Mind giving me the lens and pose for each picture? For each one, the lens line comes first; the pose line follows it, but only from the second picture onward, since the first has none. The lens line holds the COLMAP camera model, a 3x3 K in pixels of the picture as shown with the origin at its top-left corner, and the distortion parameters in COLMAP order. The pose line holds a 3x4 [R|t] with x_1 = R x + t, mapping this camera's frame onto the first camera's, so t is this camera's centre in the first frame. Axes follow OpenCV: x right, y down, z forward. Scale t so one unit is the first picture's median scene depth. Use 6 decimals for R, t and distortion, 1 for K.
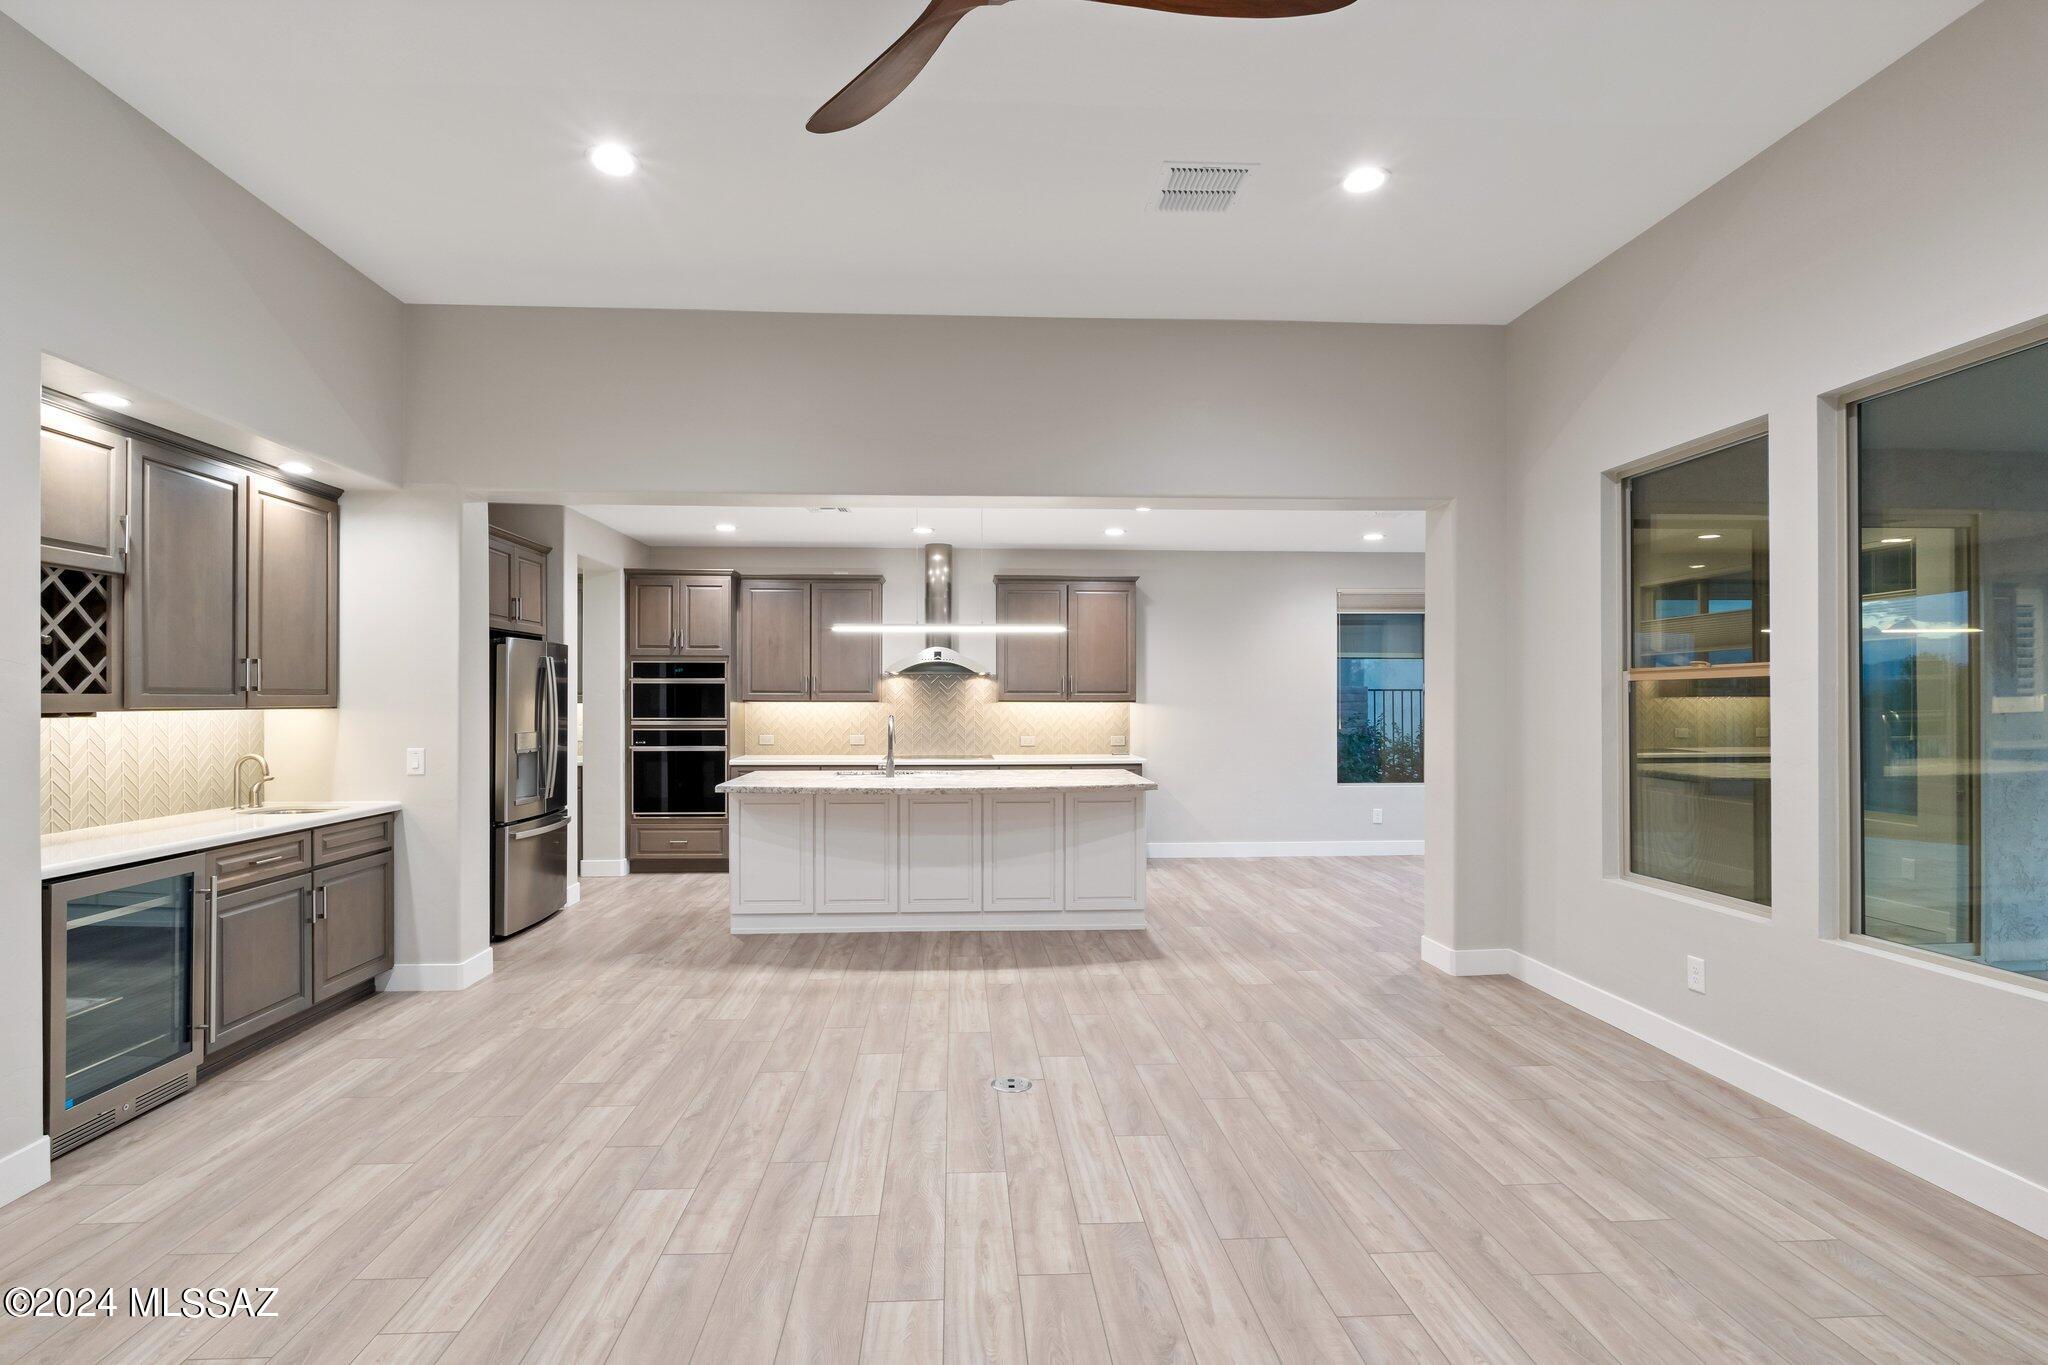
lens RADIAL K [[997.2, 0, 995.1], [0, 997.2, 701.7], [0, 0, 1]] dist [-0.006346, -0.000299]
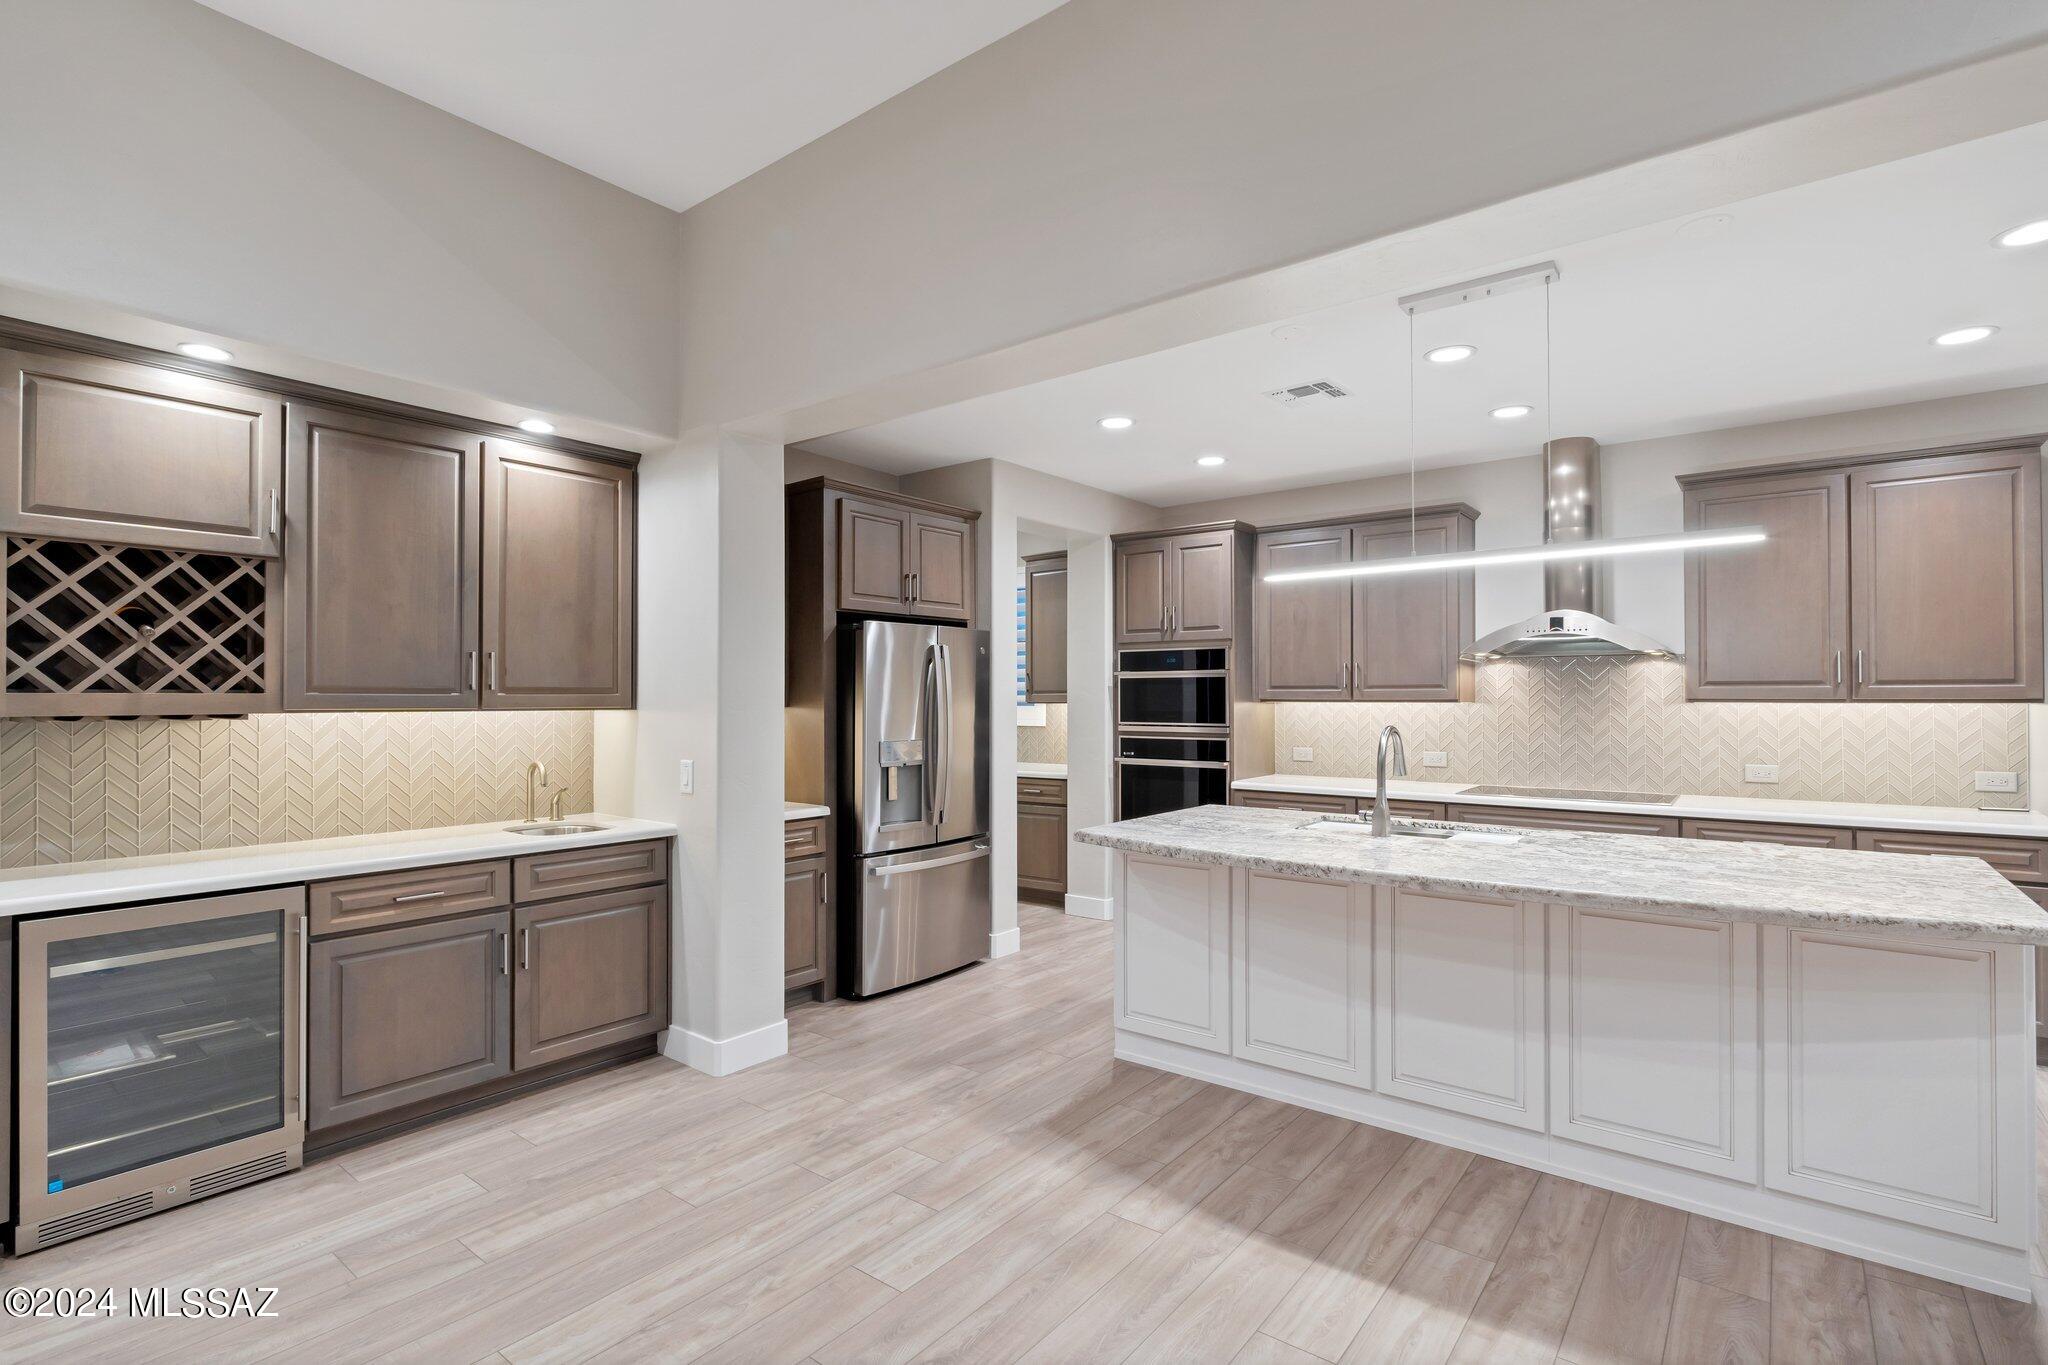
lens RADIAL K [[970.7, 0, 998.2], [0, 970.7, 691.8], [0, 0, 1]] dist [-0.007404, -0.000145]
pose [[0.749876, -0.005943, -0.661552, 0.126052], [0.000097, 0.999961, -0.008874, -0.001227], [0.661578, 0.006590, 0.749847, 0.593377]]
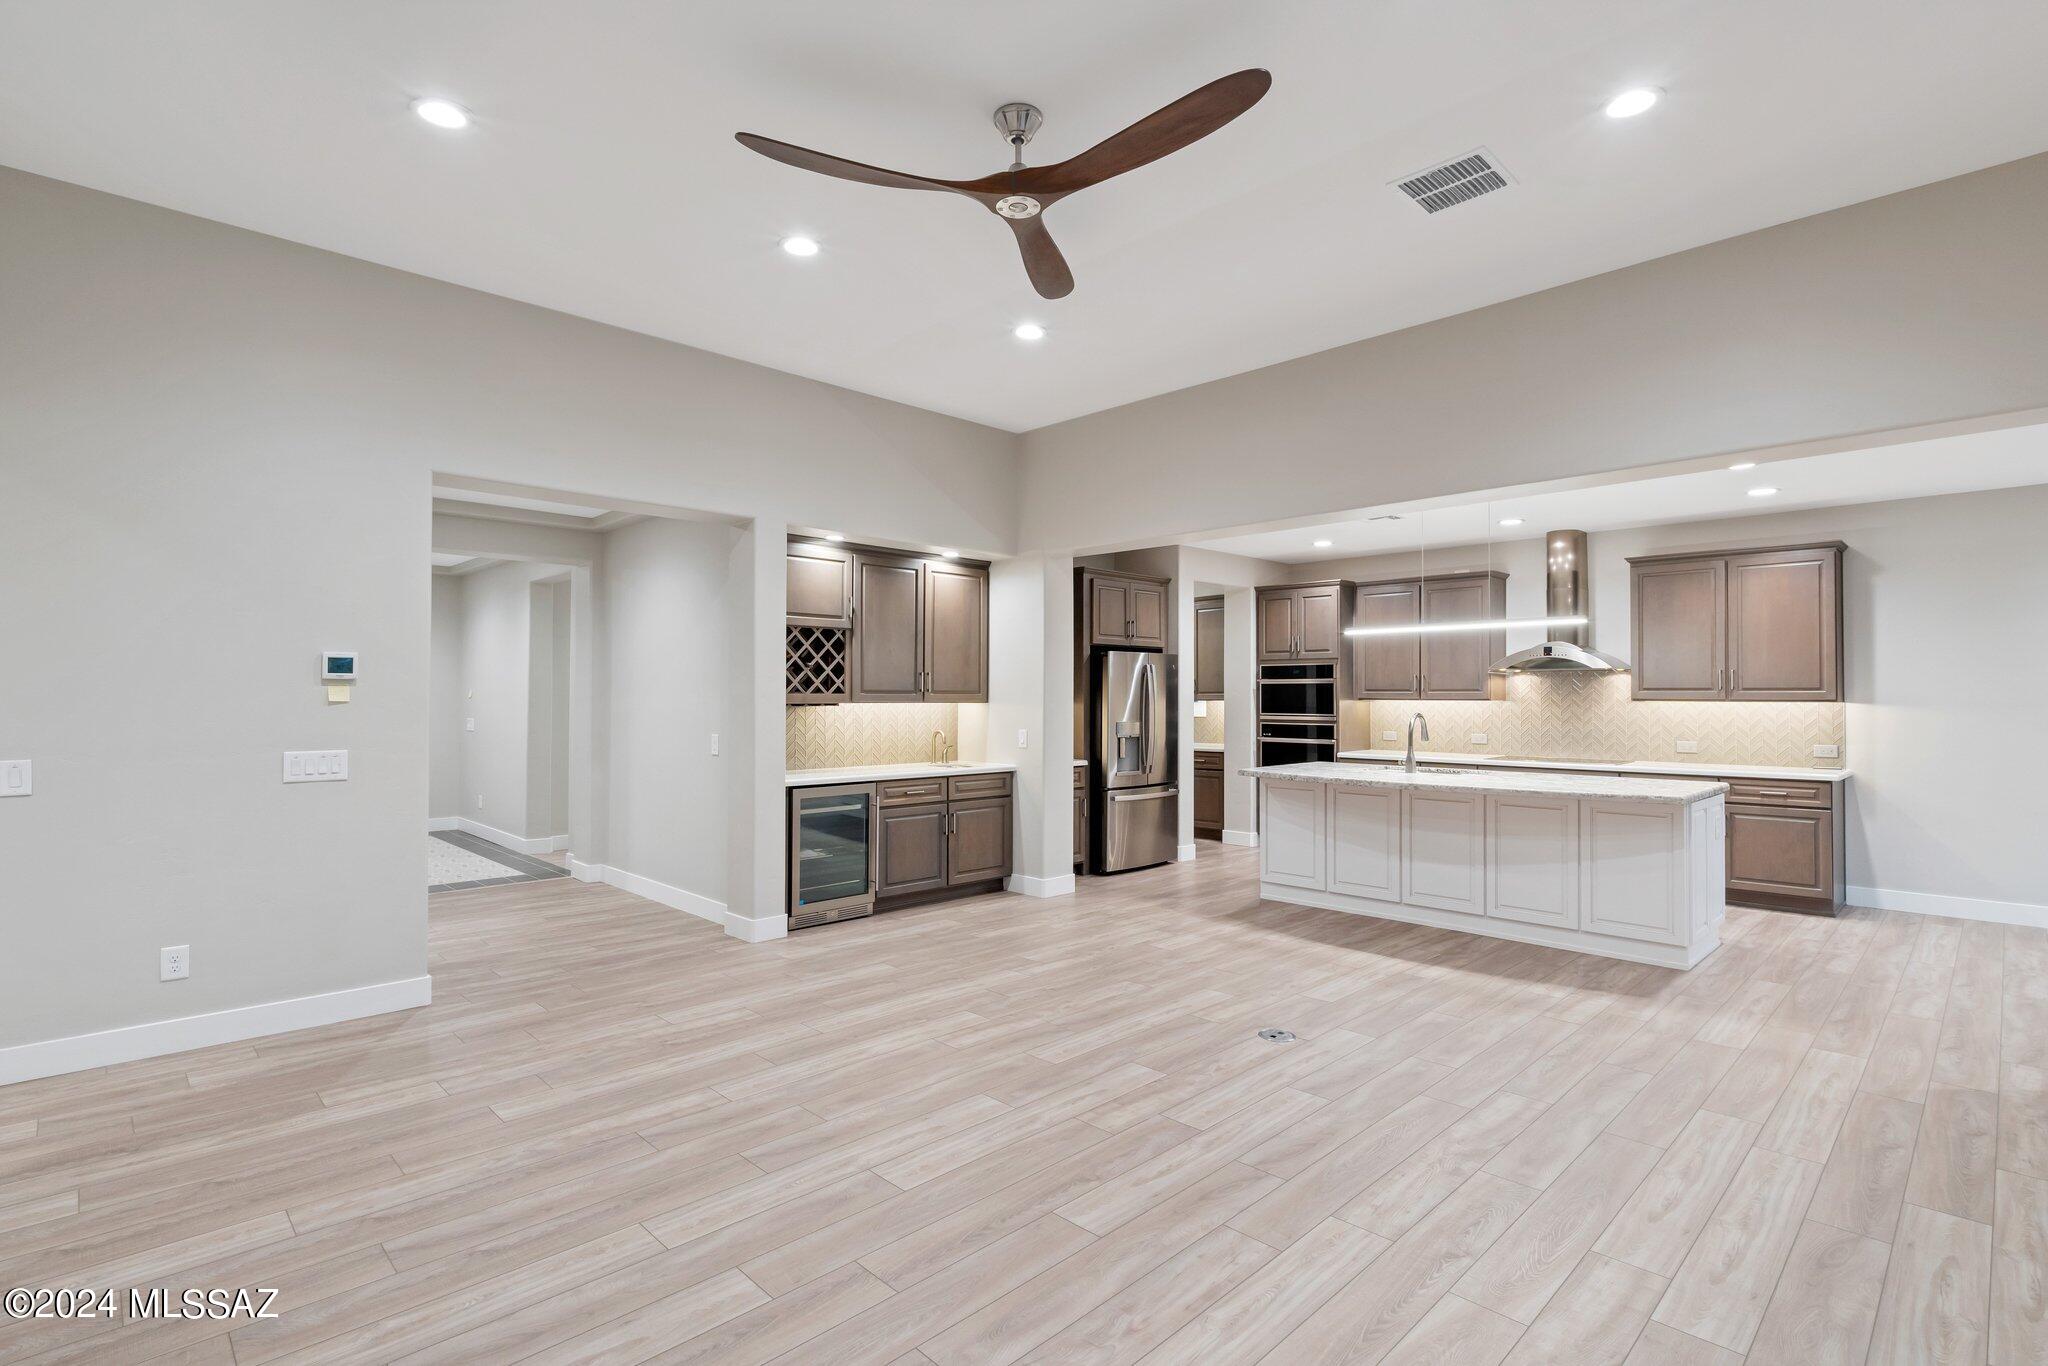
lens RADIAL K [[971.5, 0, 987.3], [0, 971.5, 684.5], [0, 0, 1]] dist [-0.003920, 0.000615]
pose [[0.648126, -0.008462, -0.761486, 0.500126], [-0.003423, 0.999896, -0.014024, -0.000262], [0.761525, 0.011696, 0.648030, 0.018799]]
